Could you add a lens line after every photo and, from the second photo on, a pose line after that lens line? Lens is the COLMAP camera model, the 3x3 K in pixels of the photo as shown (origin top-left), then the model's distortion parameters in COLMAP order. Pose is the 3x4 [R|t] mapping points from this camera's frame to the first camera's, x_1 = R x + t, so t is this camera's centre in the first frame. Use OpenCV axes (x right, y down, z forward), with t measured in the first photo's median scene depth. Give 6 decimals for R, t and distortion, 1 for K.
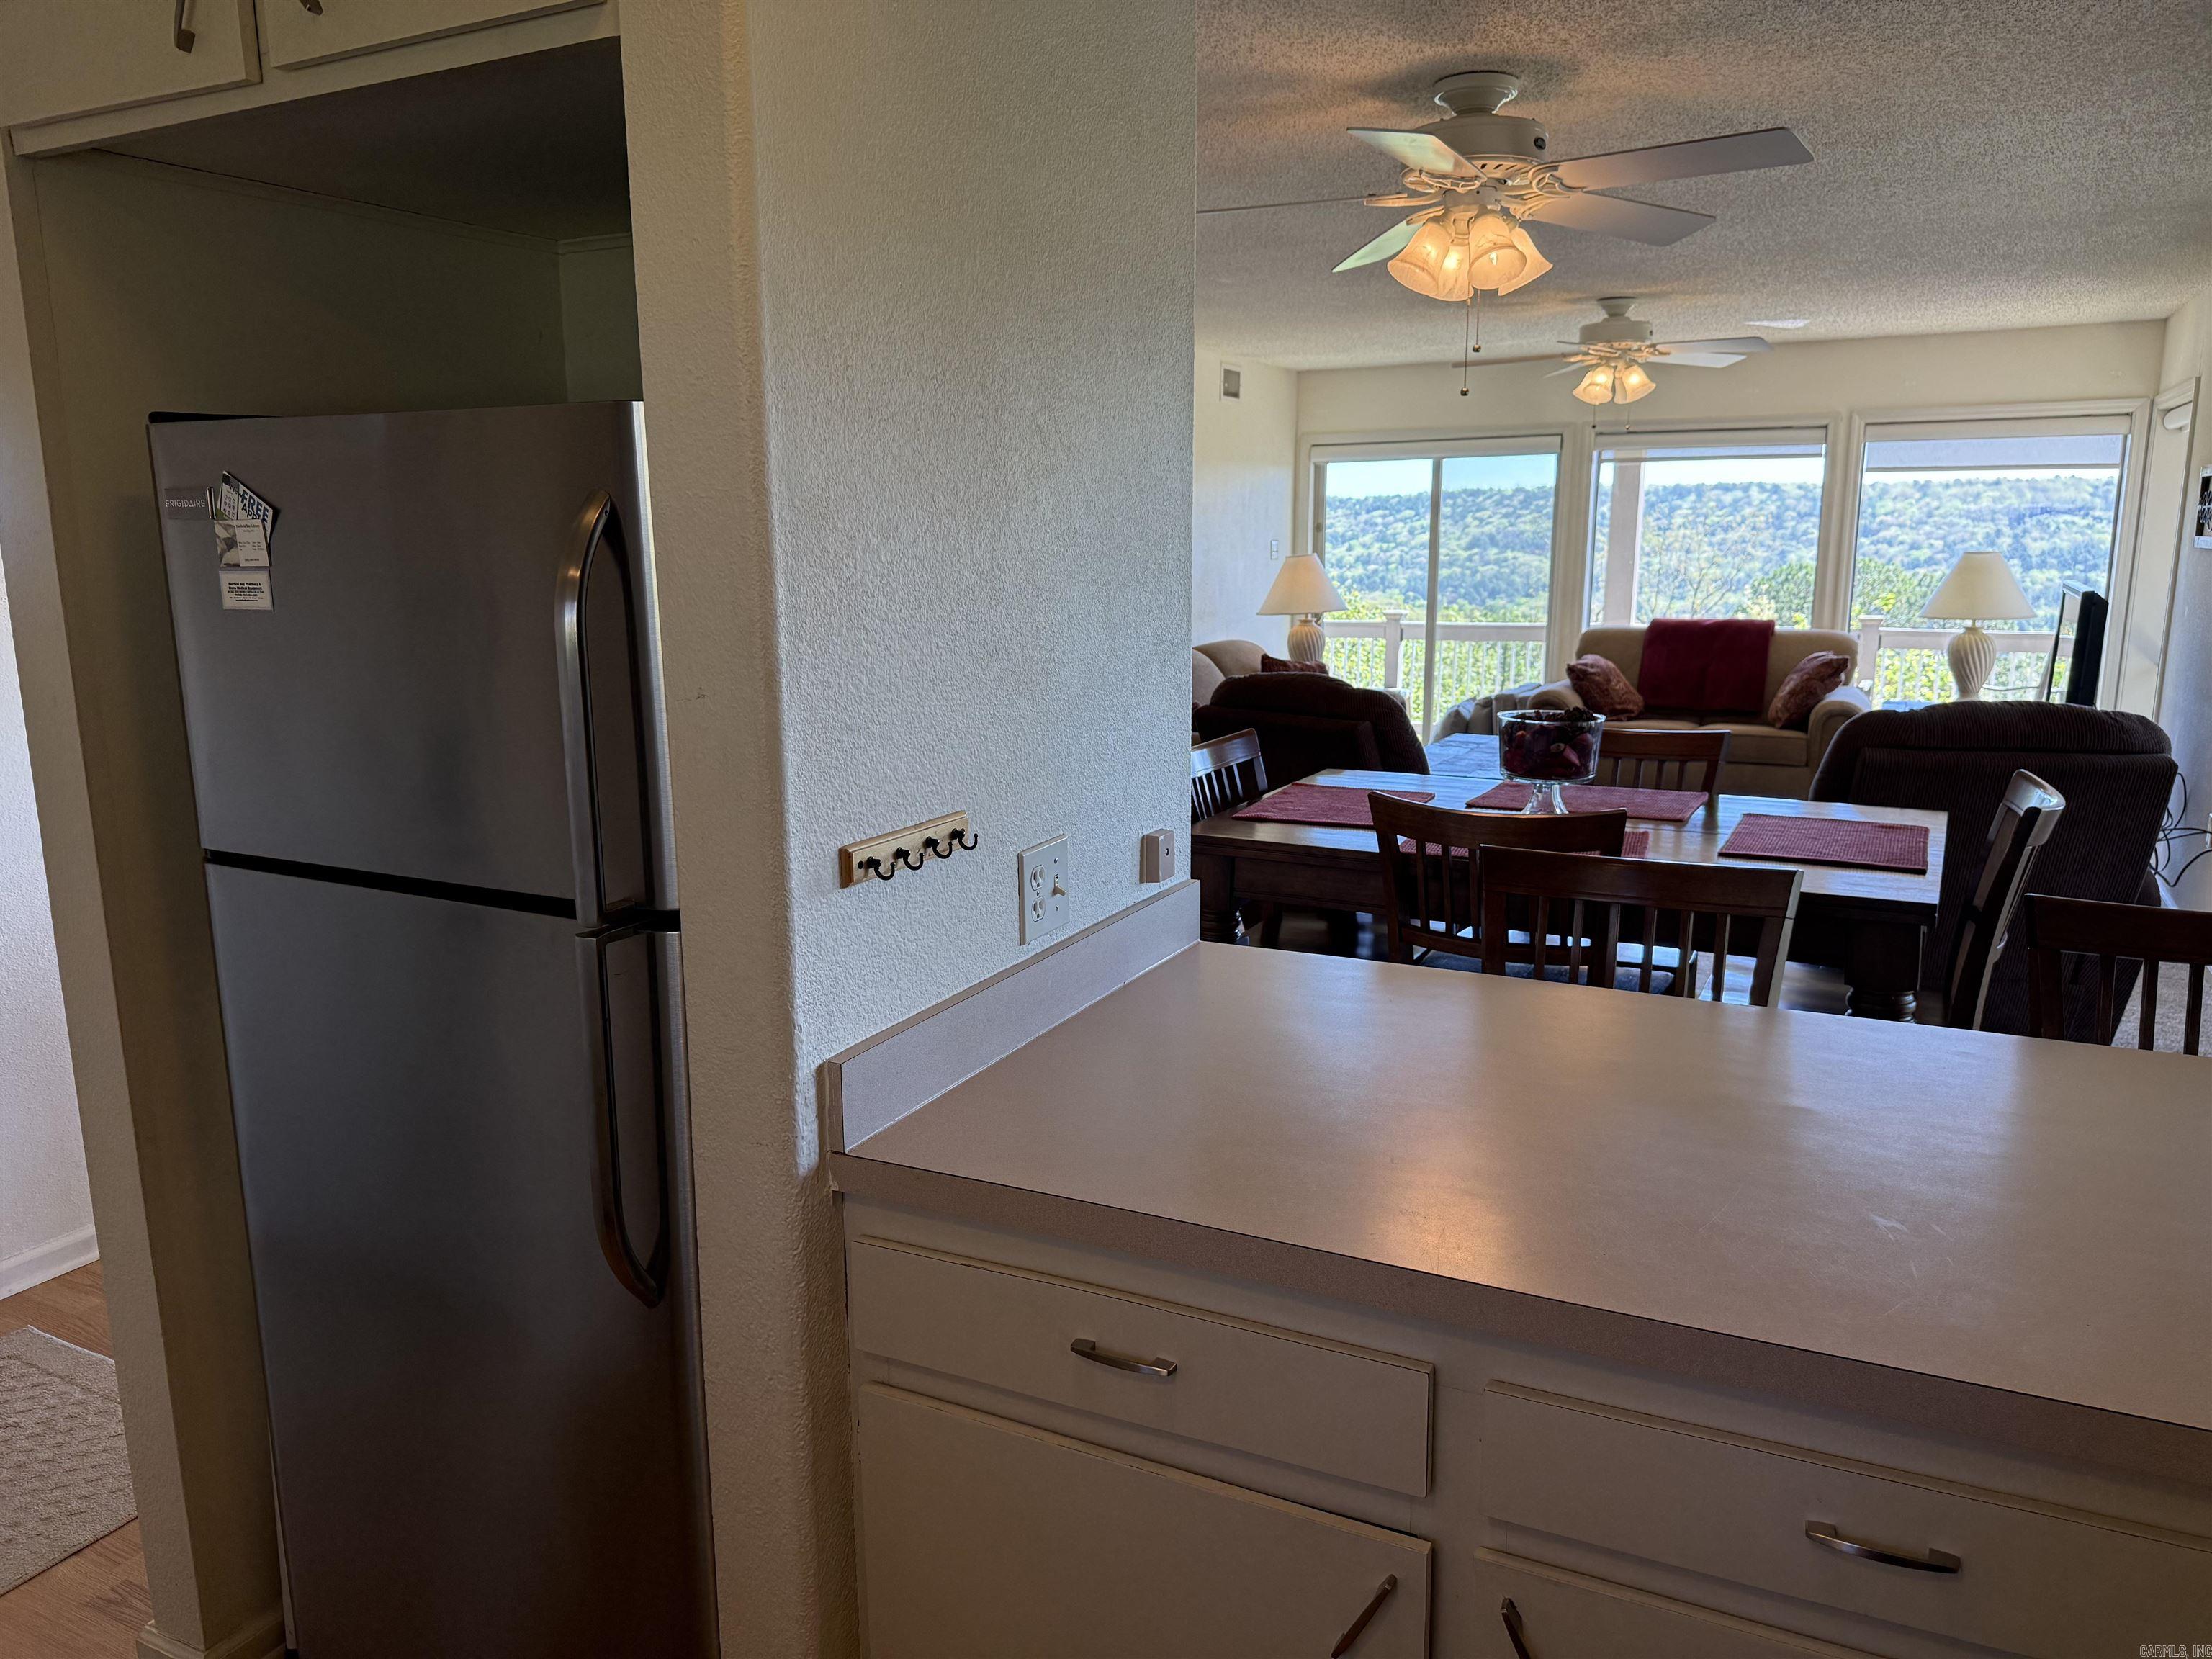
lens RADIAL K [[1561.8, 0, 1090.9], [0, 1561.8, 846.9], [0, 0, 1]] dist [0.112165, -0.174667]
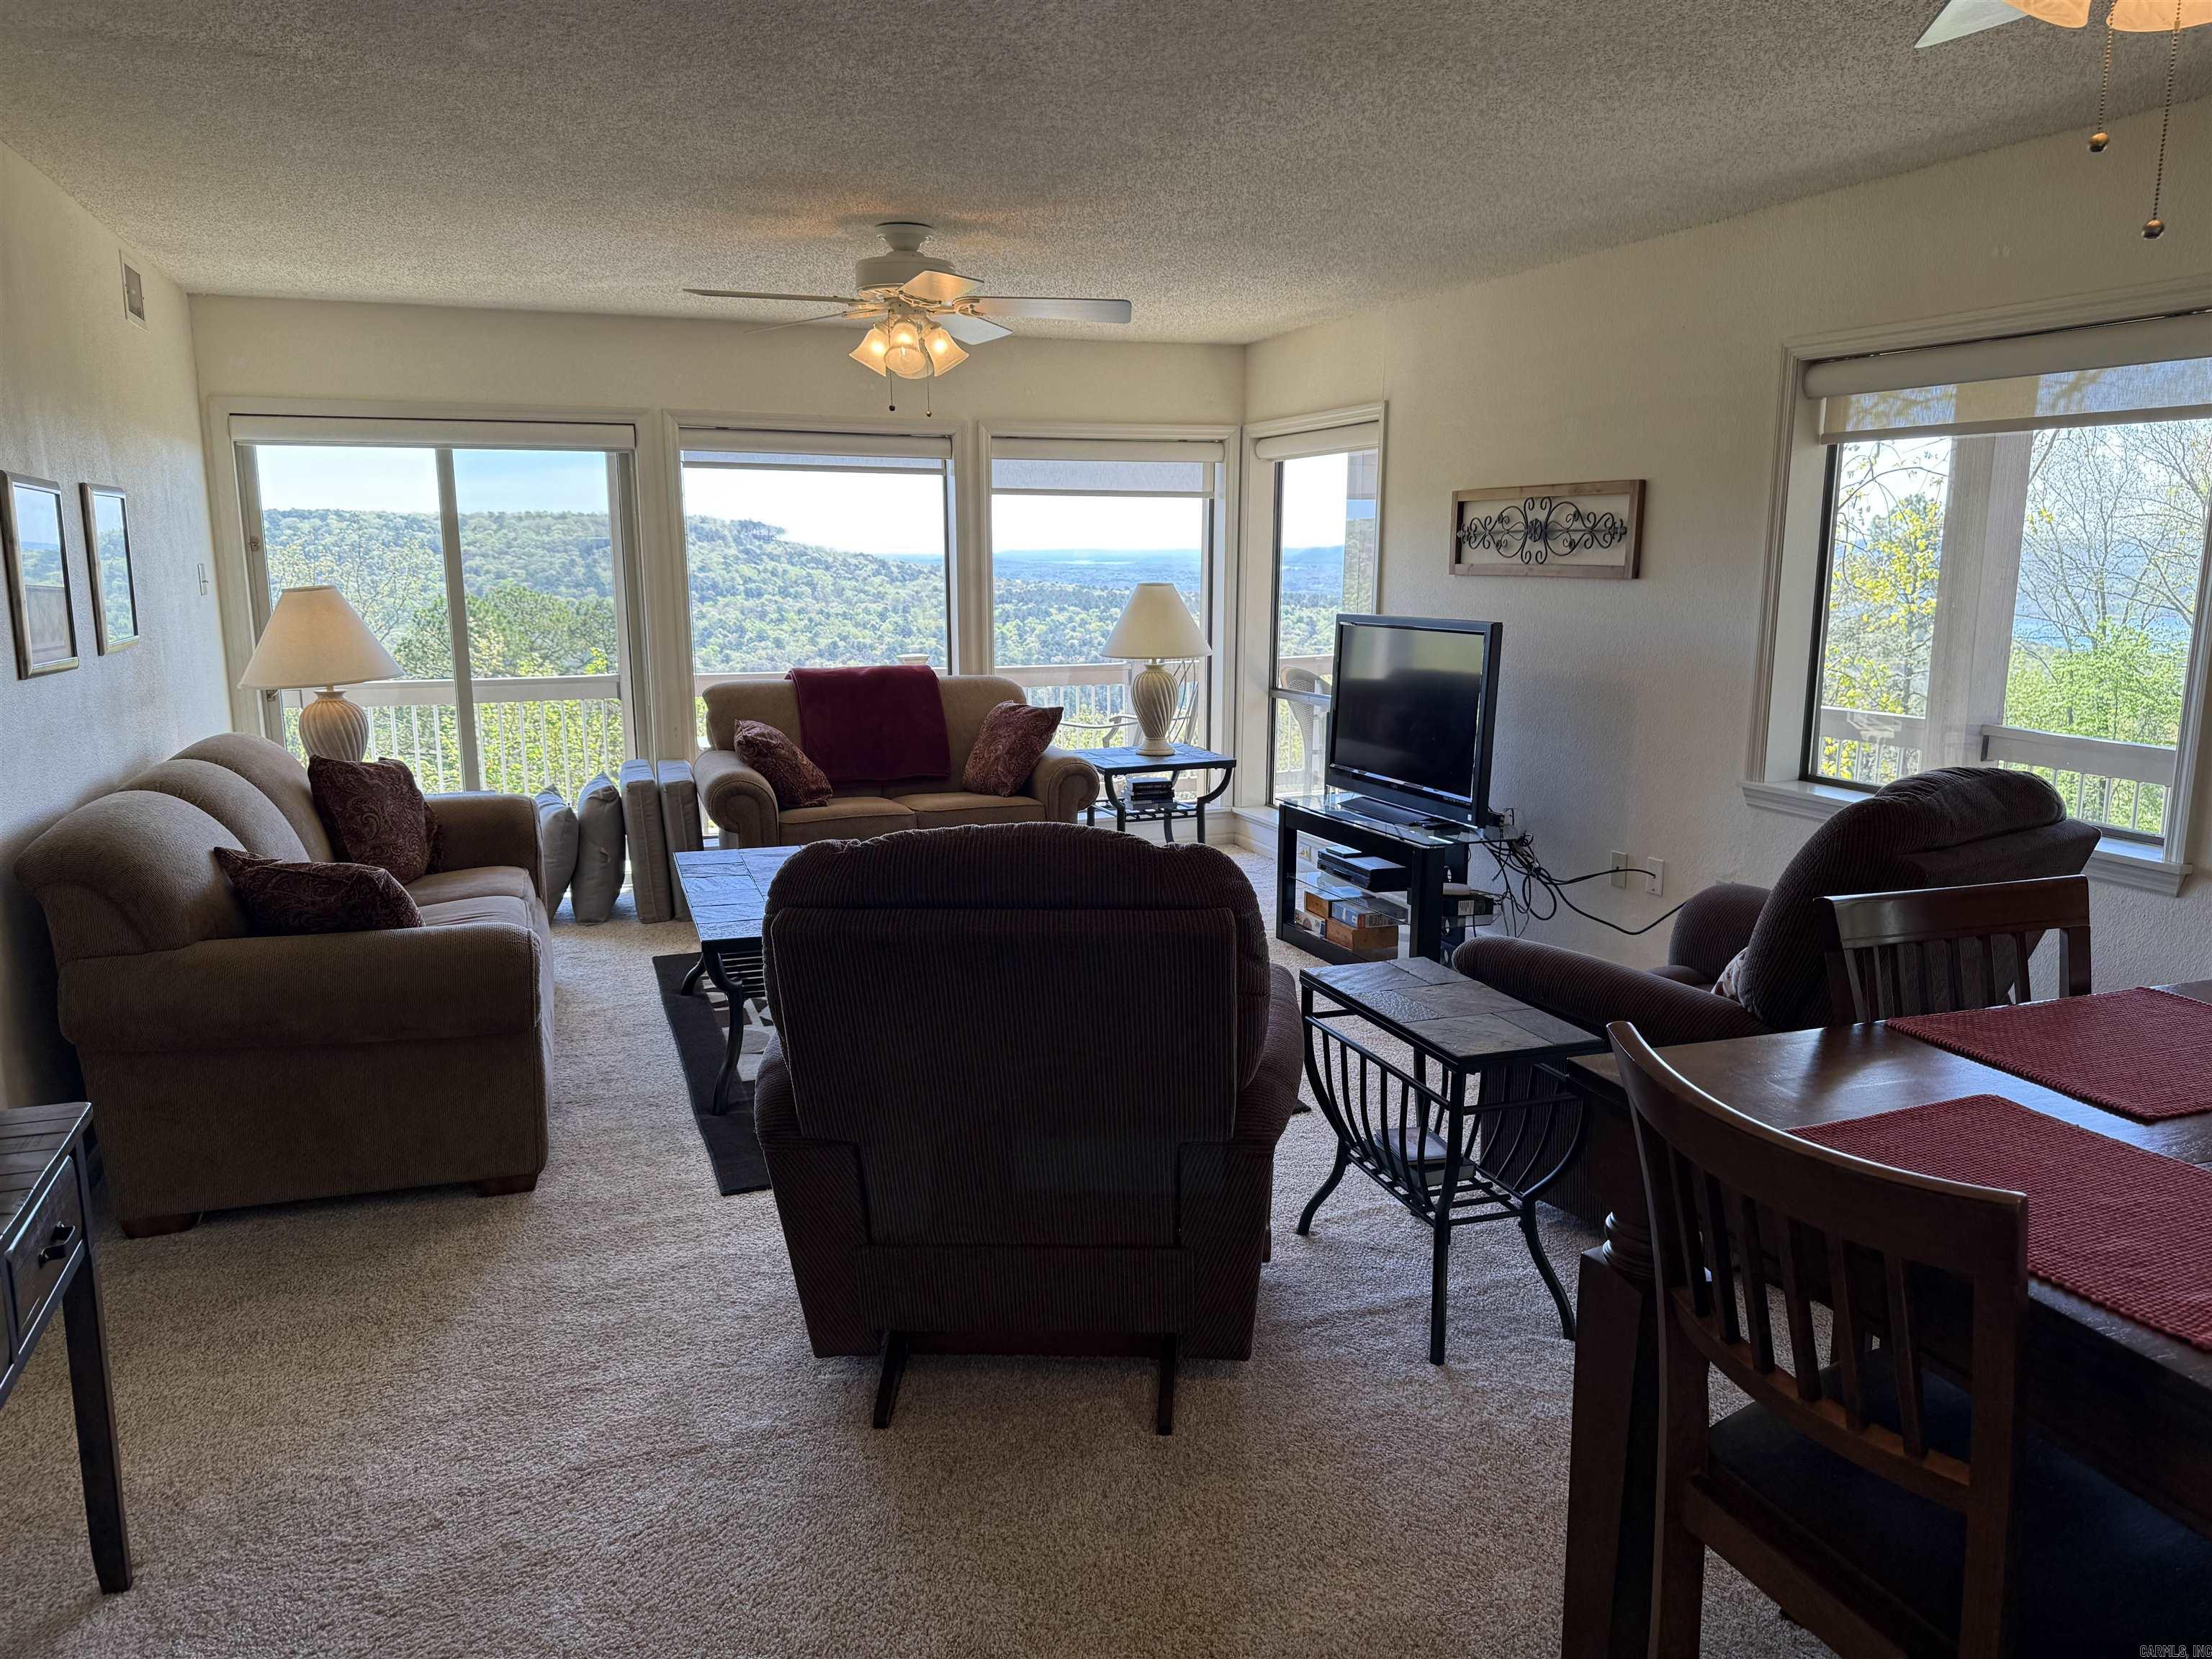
lens RADIAL K [[1561.8, 0, 1090.9], [0, 1561.8, 846.9], [0, 0, 1]] dist [0.112165, -0.174667]
pose [[0.671343, -0.132431, 0.729220, -0.126818], [0.145174, 0.988344, 0.045838, -0.072984], [-0.726790, 0.075091, 0.682743, 0.376546]]
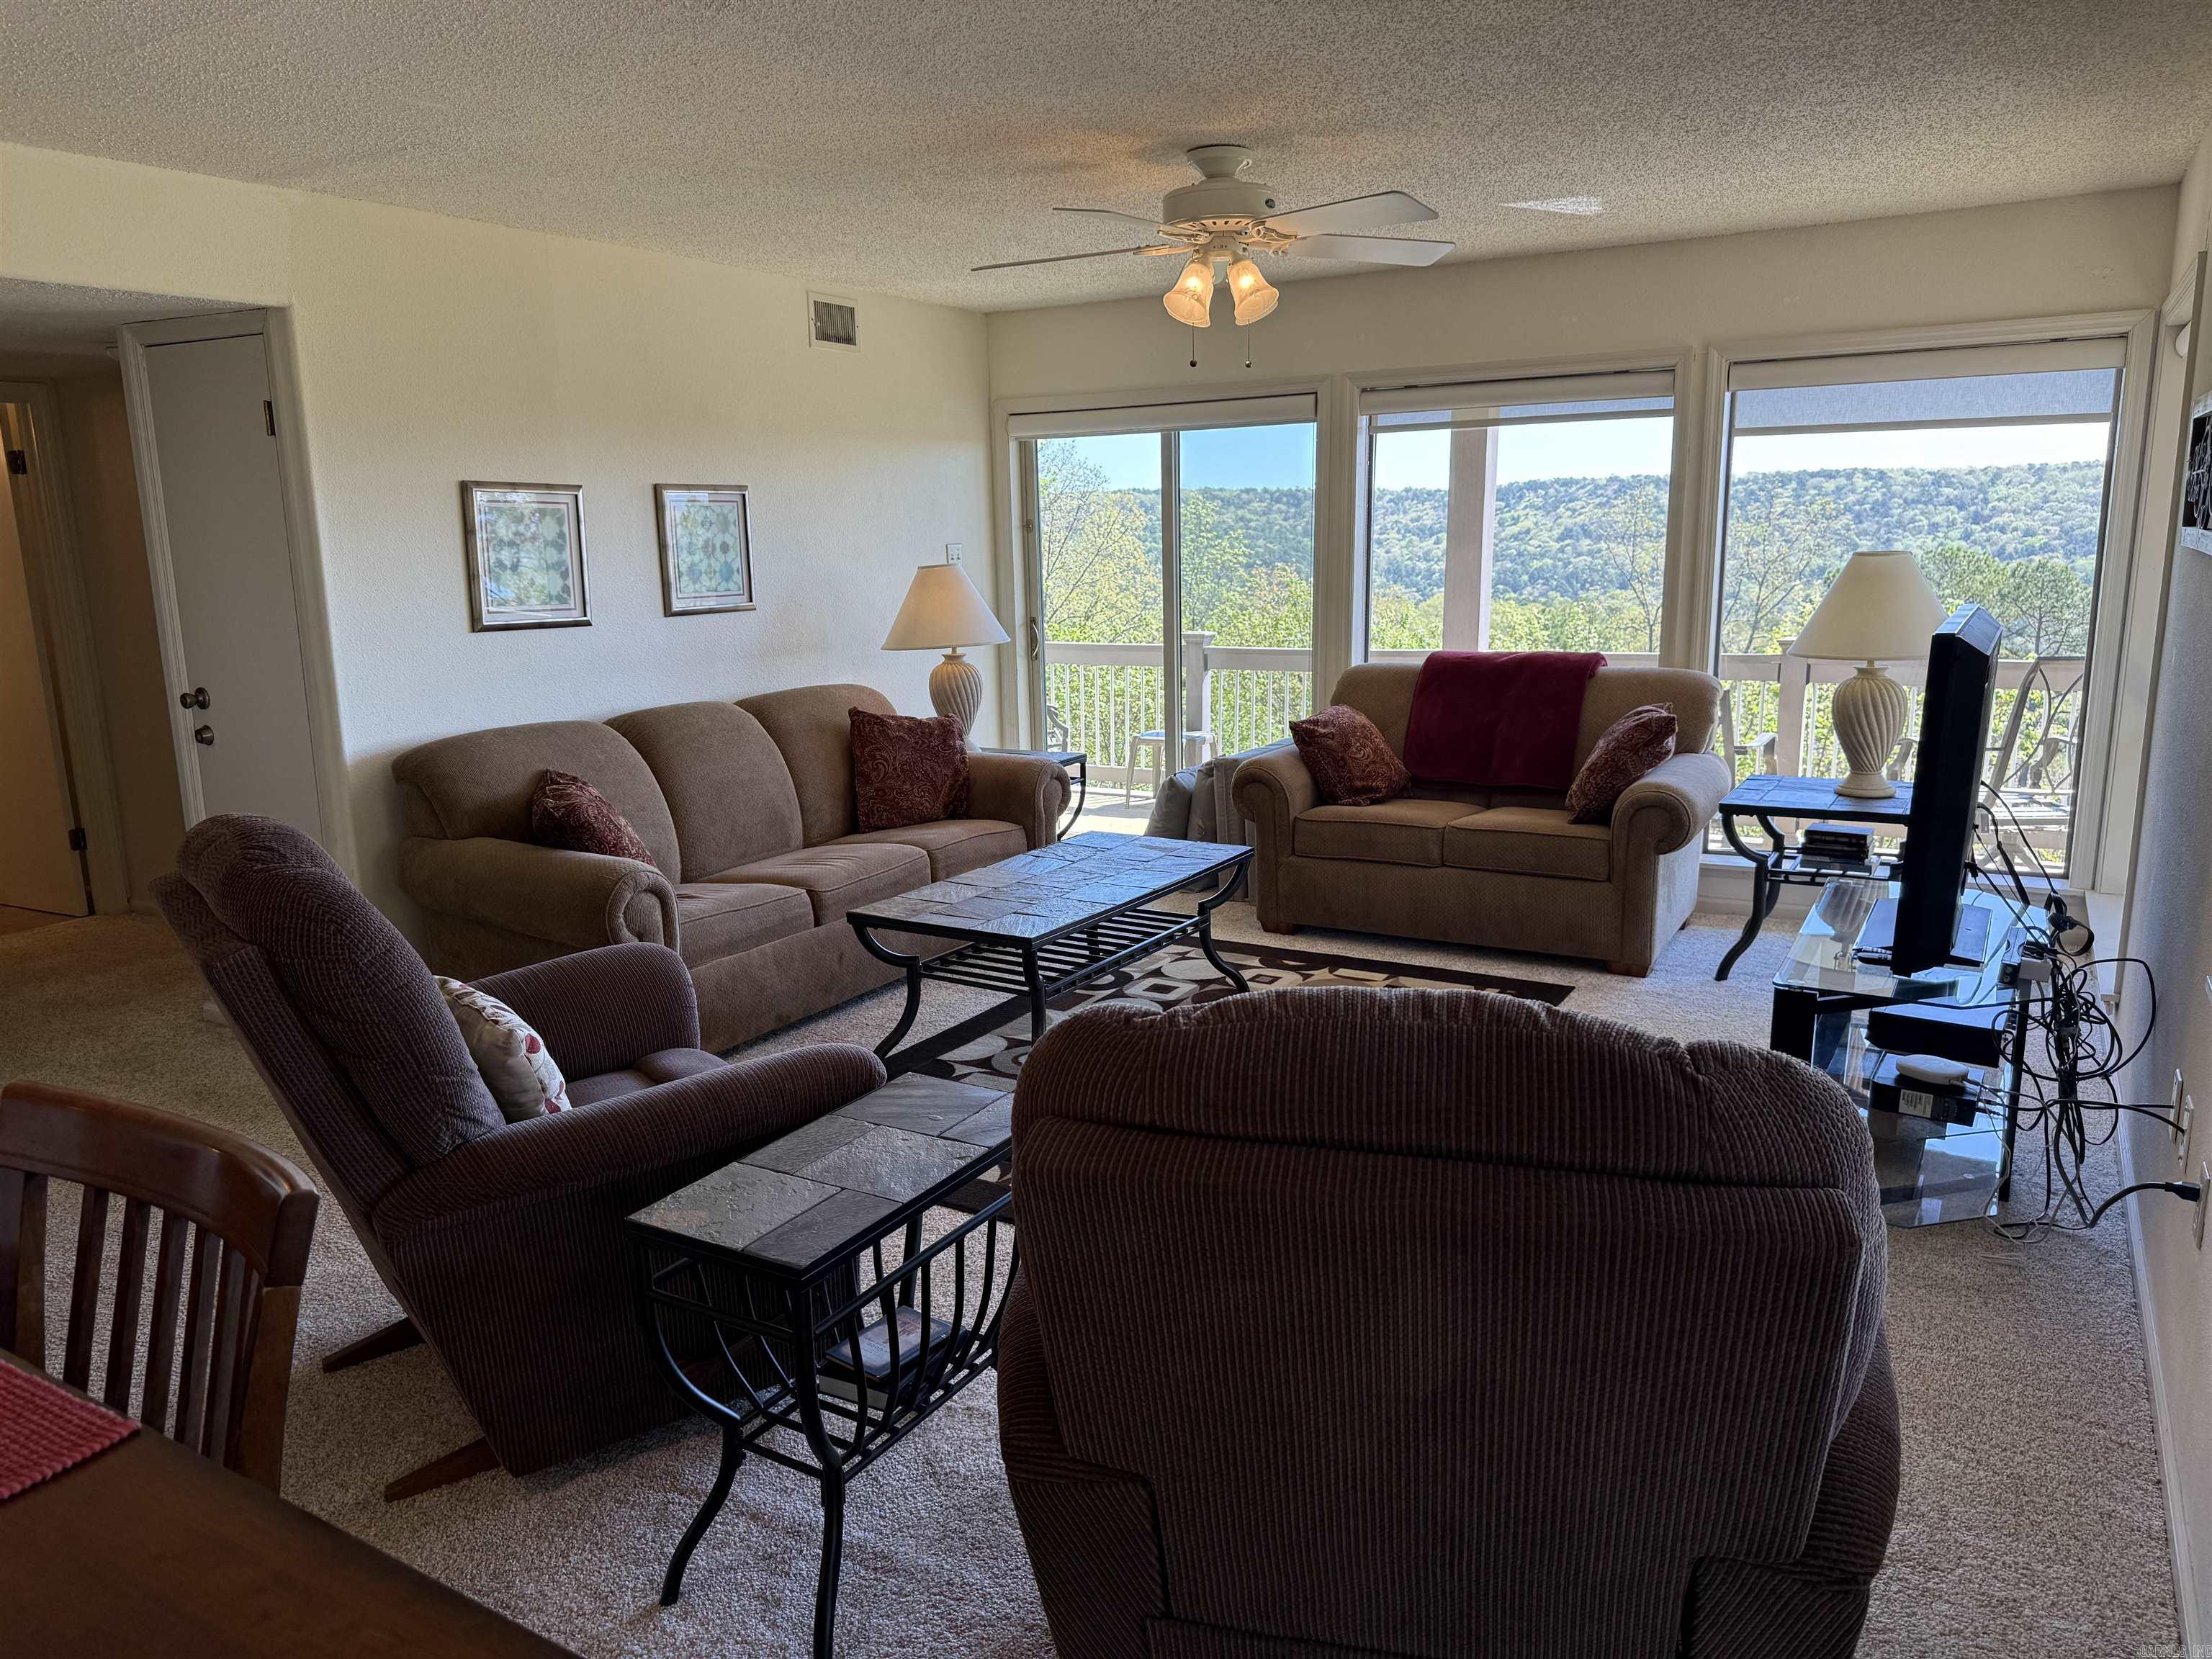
lens RADIAL K [[1545.1, 0, 1086.0], [0, 1545.1, 863.6], [0, 0, 1]] dist [0.084075, -0.129230]
pose [[0.997804, -0.000205, -0.066240, 0.251521], [0.001148, 0.999899, 0.014200, -0.061393], [0.066230, -0.014245, 0.997703, 0.305161]]
